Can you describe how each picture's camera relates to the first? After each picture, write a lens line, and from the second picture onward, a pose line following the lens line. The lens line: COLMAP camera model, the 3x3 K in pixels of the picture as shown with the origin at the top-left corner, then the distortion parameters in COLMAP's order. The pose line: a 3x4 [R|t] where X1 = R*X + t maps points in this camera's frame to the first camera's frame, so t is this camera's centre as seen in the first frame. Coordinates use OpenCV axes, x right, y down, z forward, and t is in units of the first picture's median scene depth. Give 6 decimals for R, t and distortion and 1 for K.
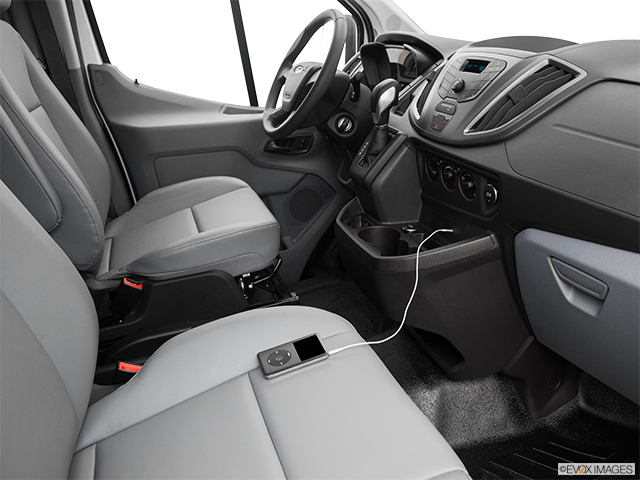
lens RADIAL K [[531.6, 0, 320.4], [0, 531.6, 242.3], [0, 0, 1]] dist [-0.092954, 0.044893]
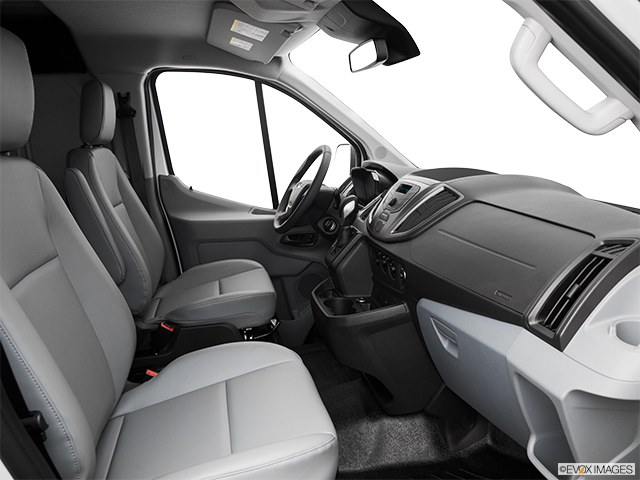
lens RADIAL K [[496.1, 0, 319.9], [0, 496.1, 238.5], [0, 0, 1]] dist [-0.114310, 0.007936]
pose [[0.992985, 0.044610, -0.109502, 0.191768], [-0.064645, 0.980255, -0.186872, 0.064534], [0.099004, 0.192640, 0.976262, -0.305541]]
